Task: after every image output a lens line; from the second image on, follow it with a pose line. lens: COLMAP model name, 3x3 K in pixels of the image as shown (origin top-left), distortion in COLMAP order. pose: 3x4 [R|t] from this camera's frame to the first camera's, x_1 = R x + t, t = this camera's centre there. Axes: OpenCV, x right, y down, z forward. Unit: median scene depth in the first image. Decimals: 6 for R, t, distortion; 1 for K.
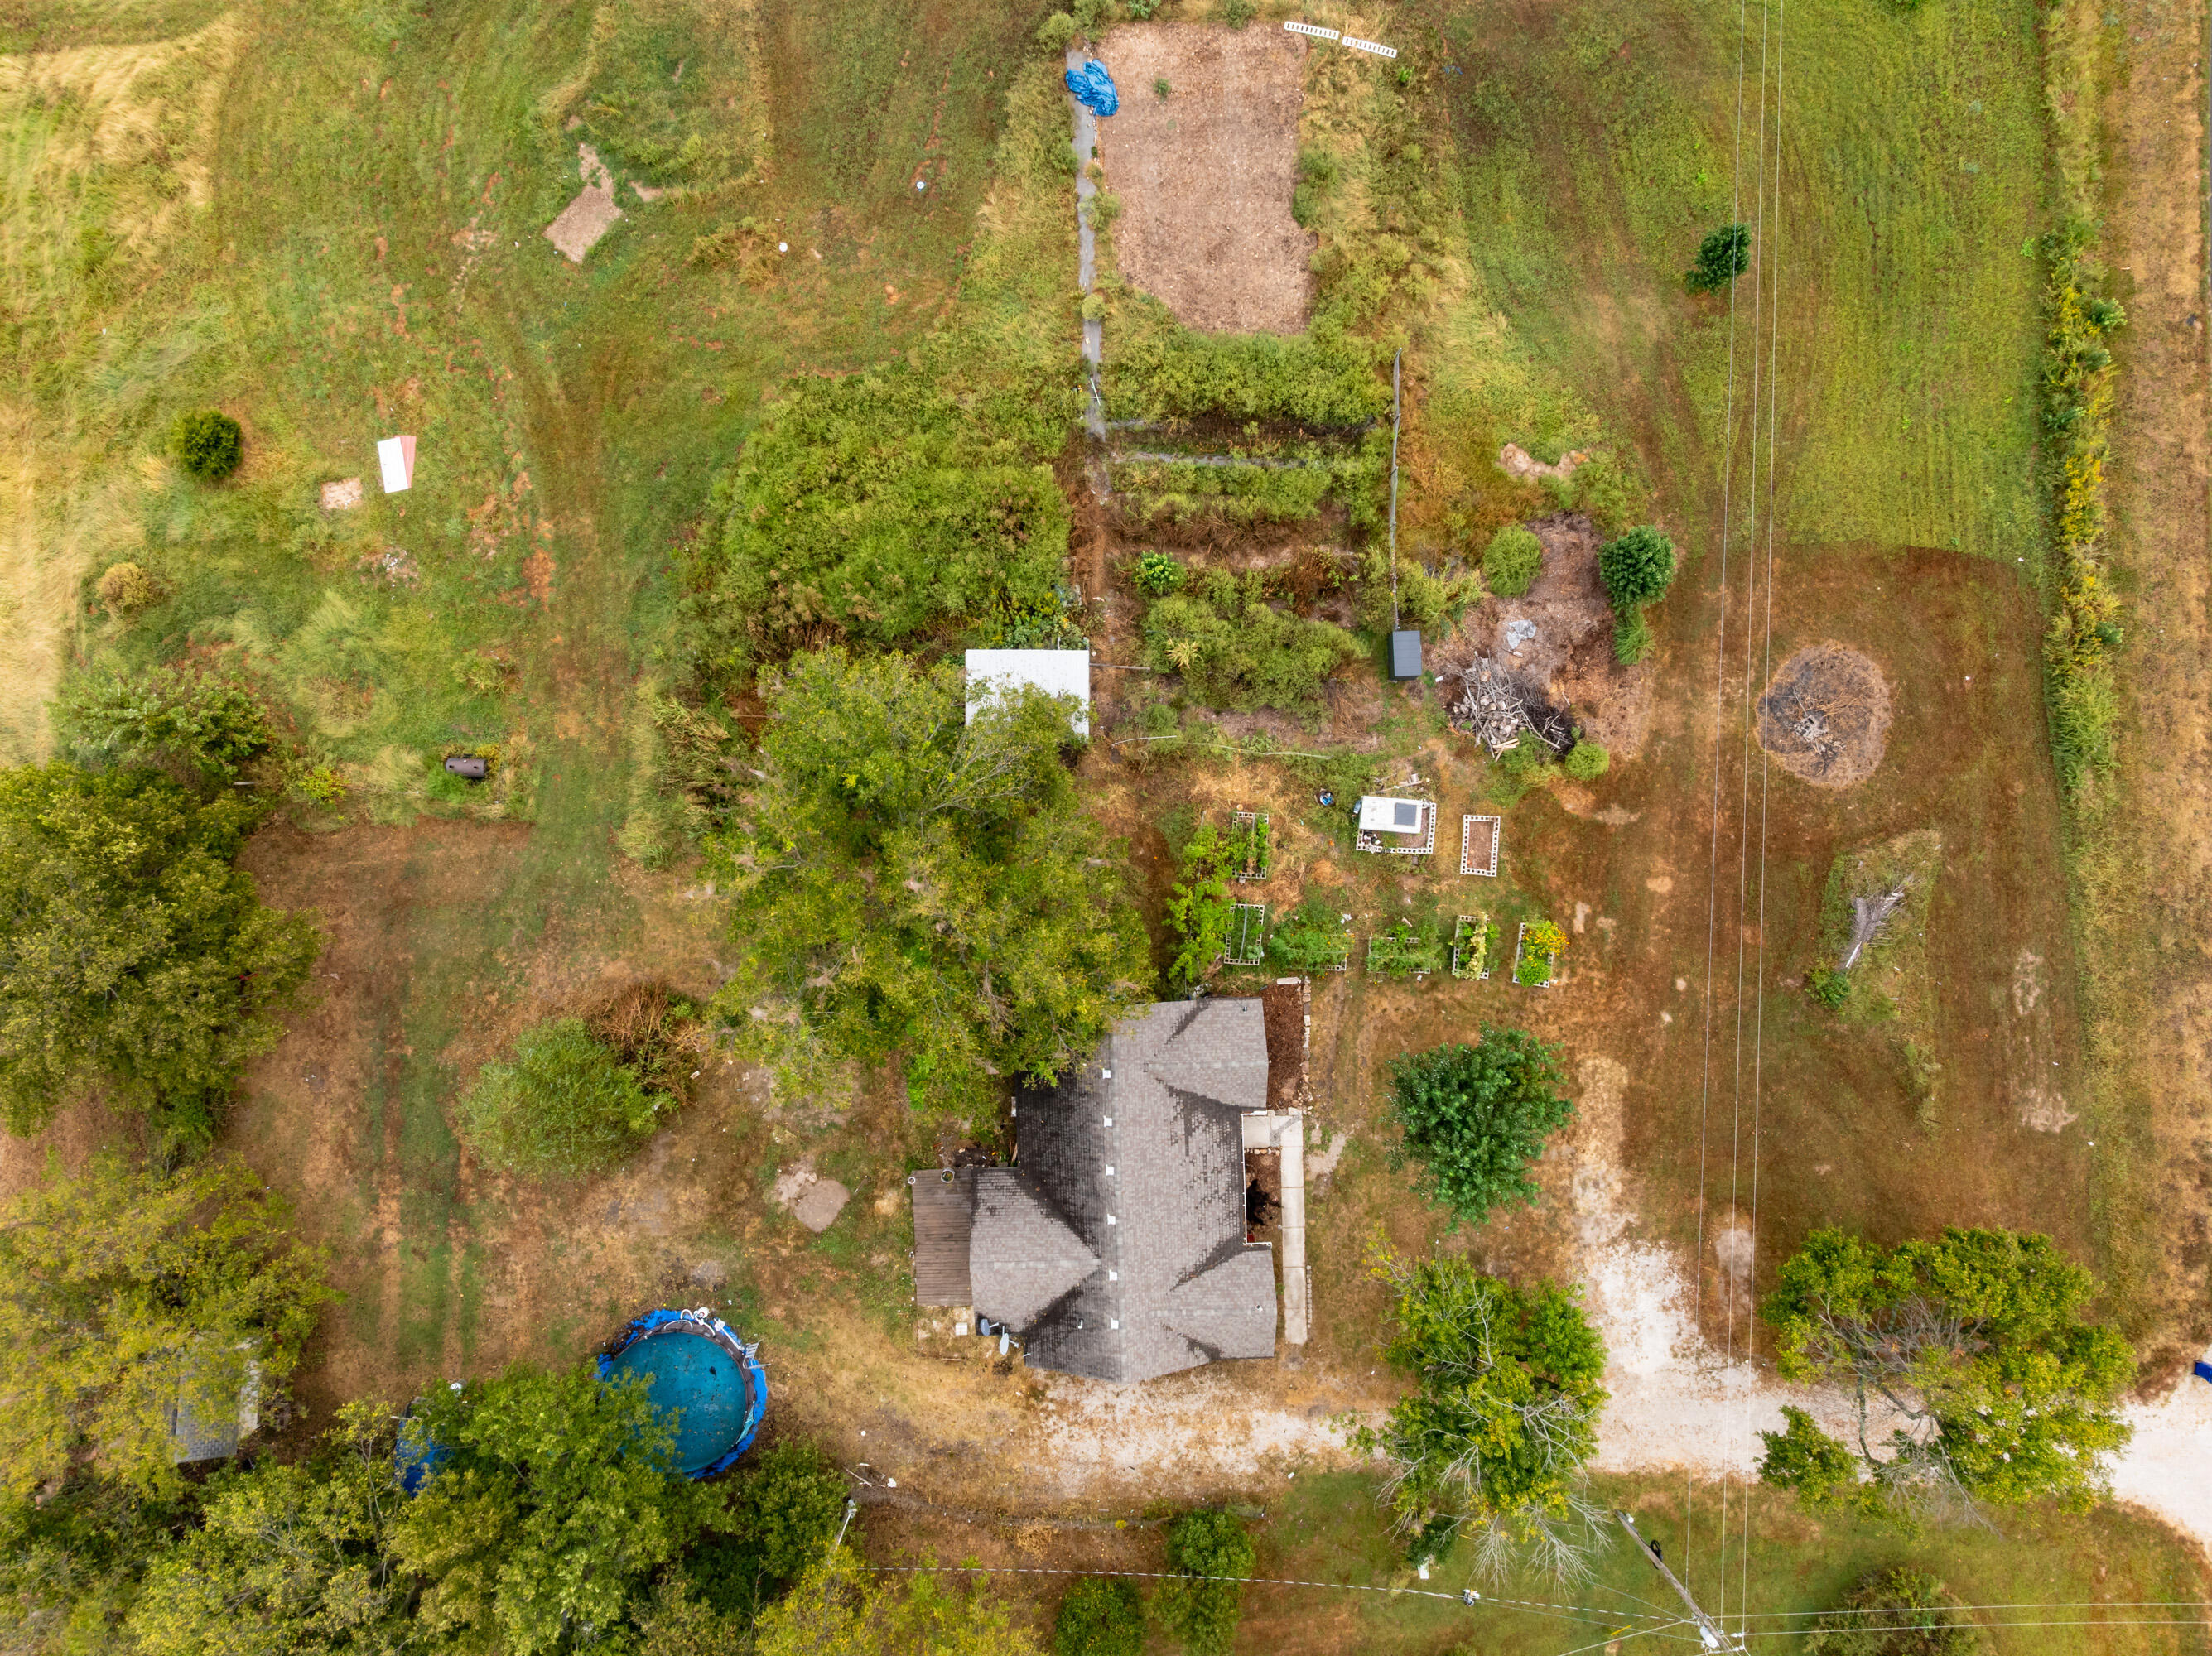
lens RADIAL K [[1562.9, 0, 1105.4], [0, 1562.9, 831.4], [0, 0, 1]] dist [-0.054221, 0.020457]
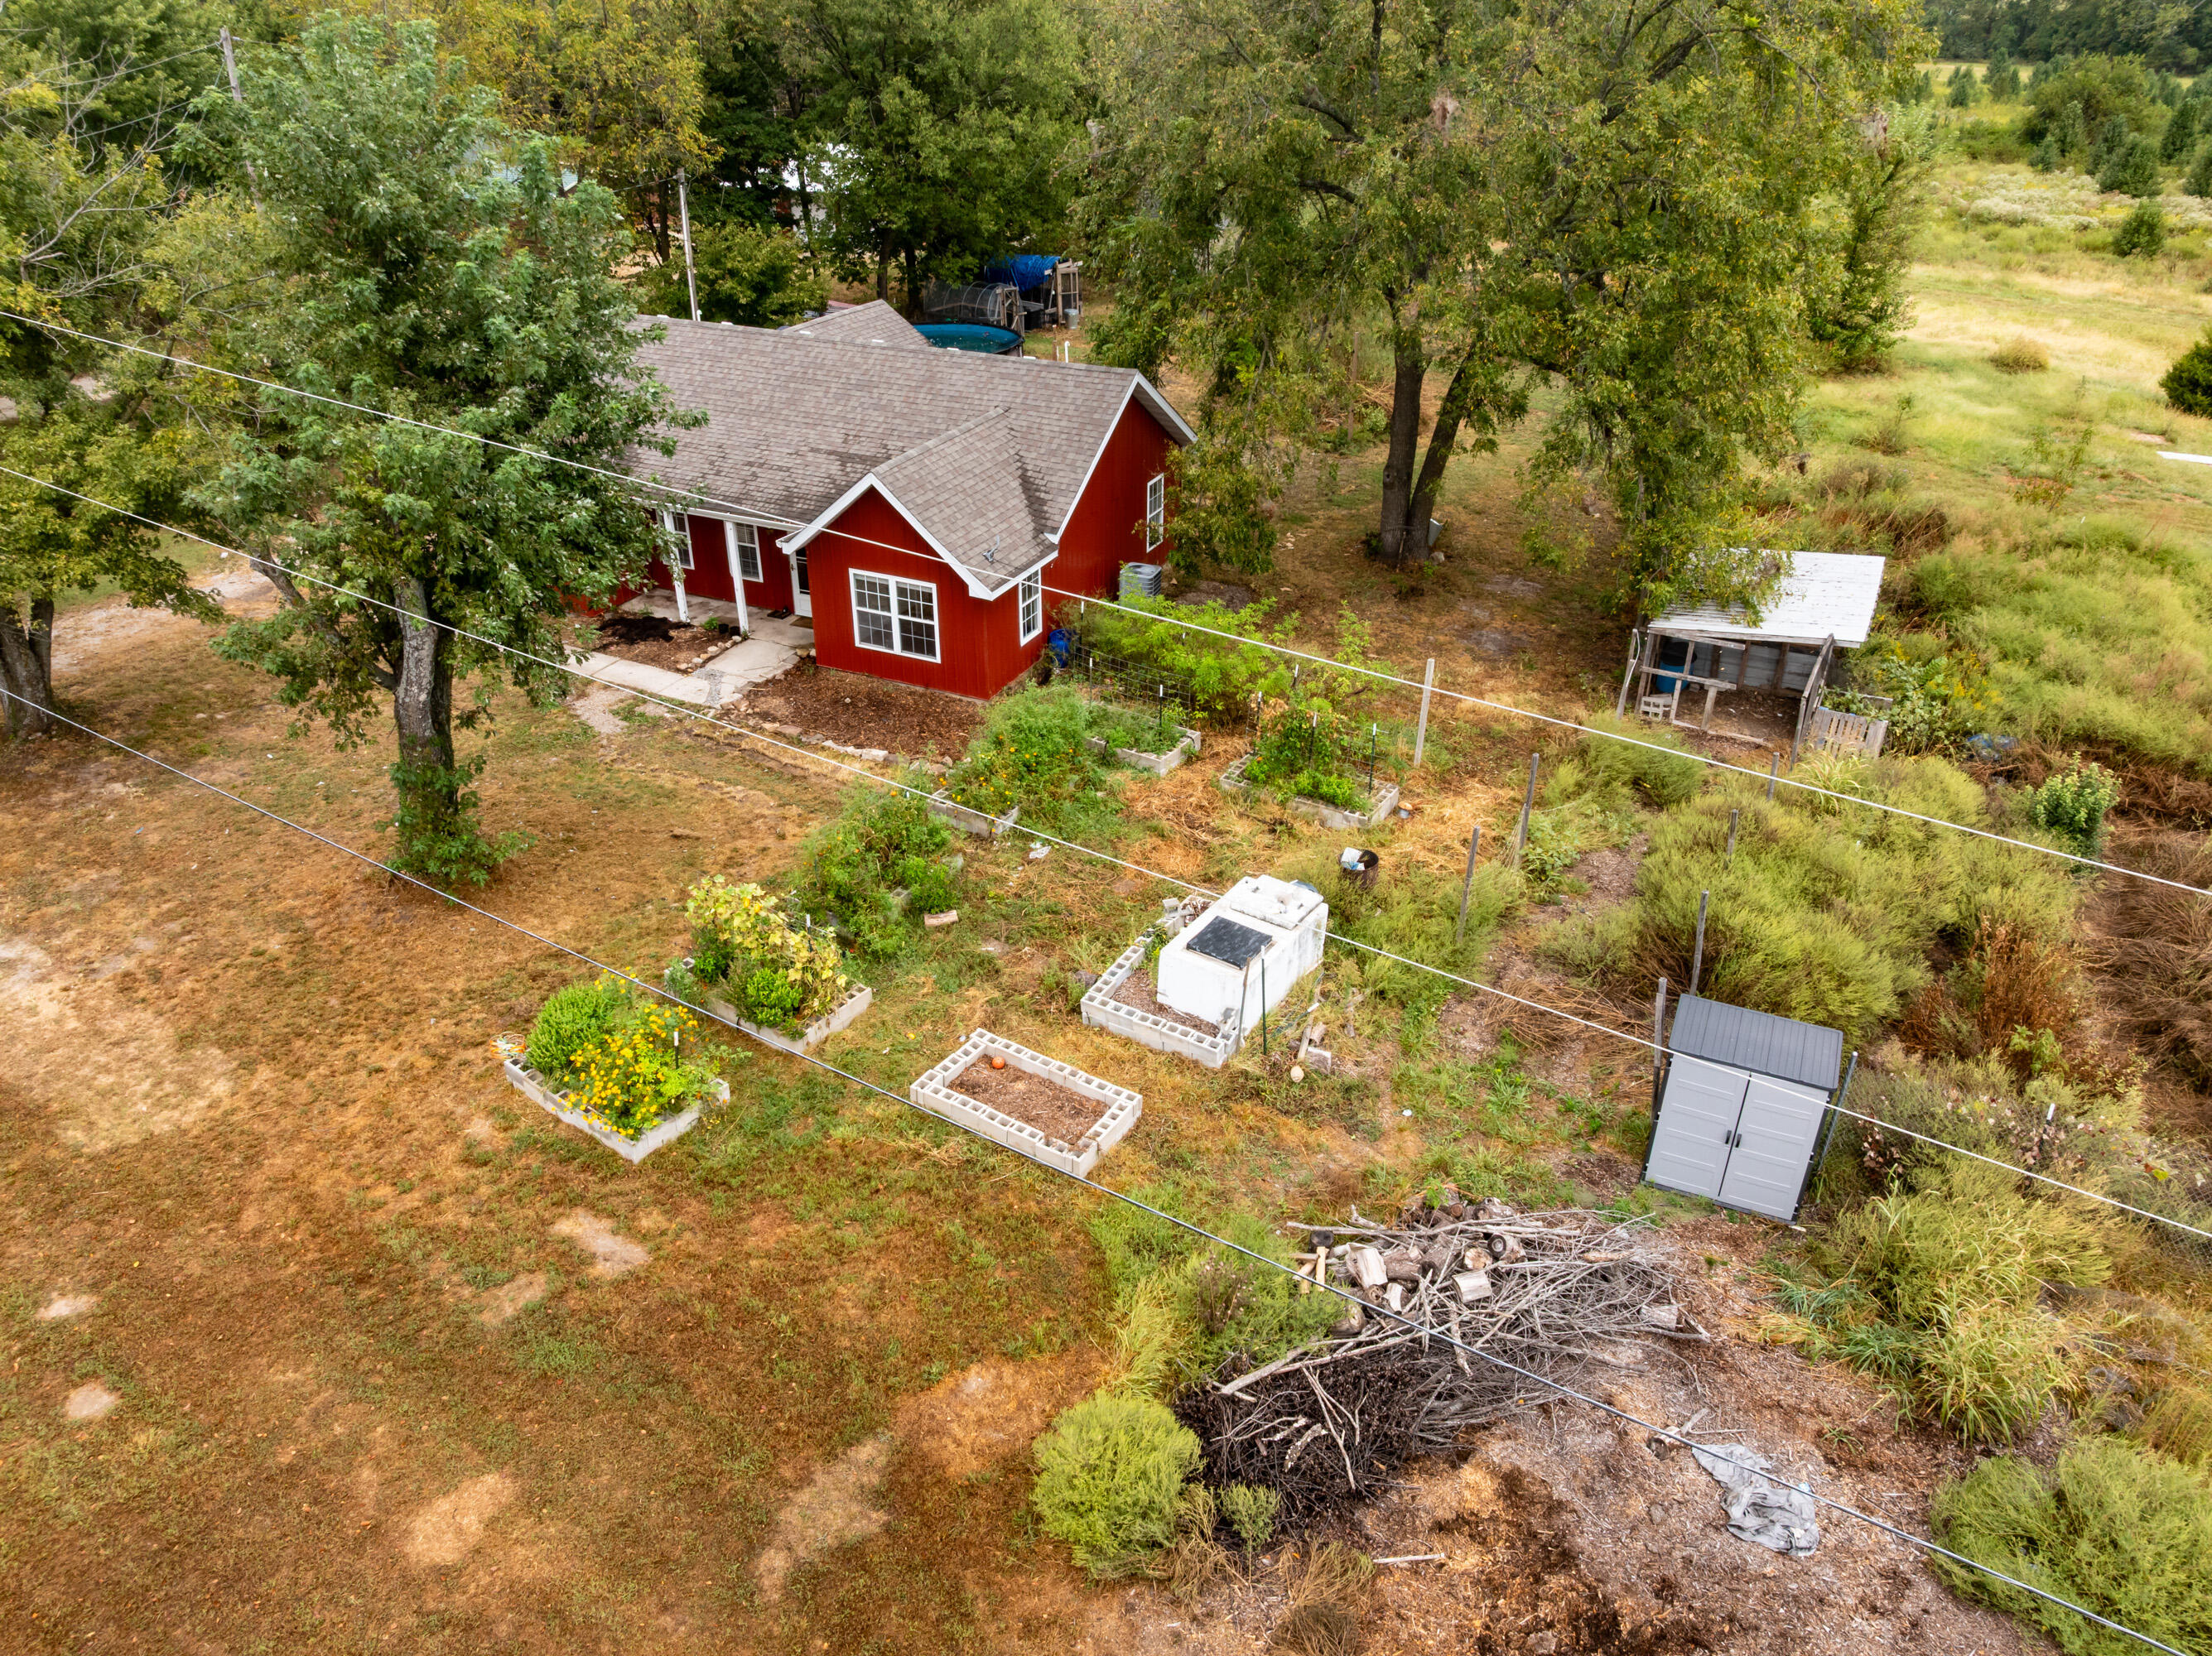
lens RADIAL K [[1562.9, 0, 1098.8], [0, 1562.9, 832.1], [0, 0, 1]] dist [-0.054221, 0.020457]
pose [[-0.467028, 0.438783, -0.767694, 0.439265], [-0.884202, -0.223394, 0.410222, -0.113154], [0.008500, 0.870382, 0.492304, 0.811370]]
